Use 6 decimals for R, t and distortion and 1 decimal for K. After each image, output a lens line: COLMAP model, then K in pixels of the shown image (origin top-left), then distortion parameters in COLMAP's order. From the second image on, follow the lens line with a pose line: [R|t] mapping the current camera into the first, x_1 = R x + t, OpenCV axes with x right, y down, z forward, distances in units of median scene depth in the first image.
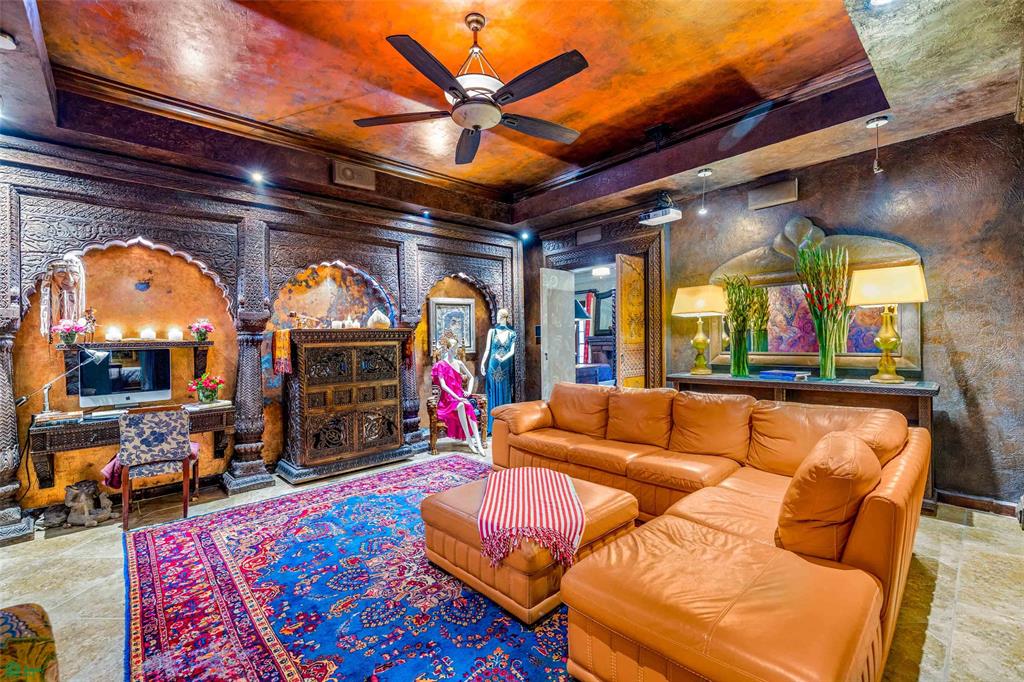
lens RADIAL K [[440.7, 0, 519.4], [0, 440.7, 337.5], [0, 0, 1]] dist [0.000745, 0.000827]
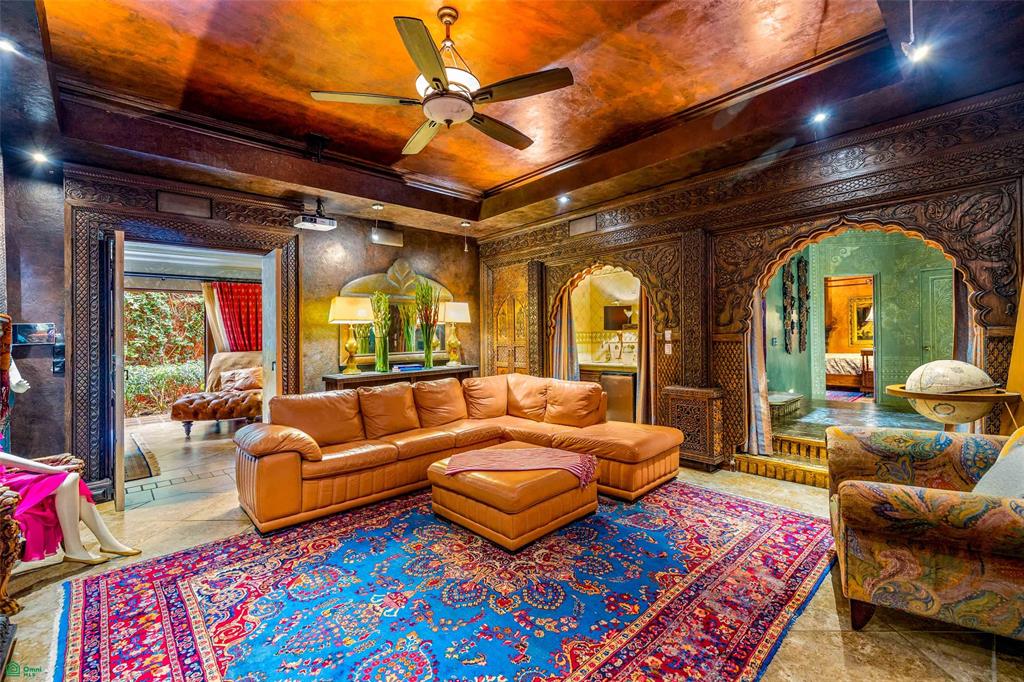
lens RADIAL K [[440.7, 0, 505.4], [0, 440.7, 342.1], [0, 0, 1]] dist [0.000745, 0.000827]
pose [[-0.000043, 0.008153, 0.999967, -1.021805], [0.020503, 0.999757, -0.008150, 0.024518], [-0.999790, 0.020502, -0.000210, 0.839520]]
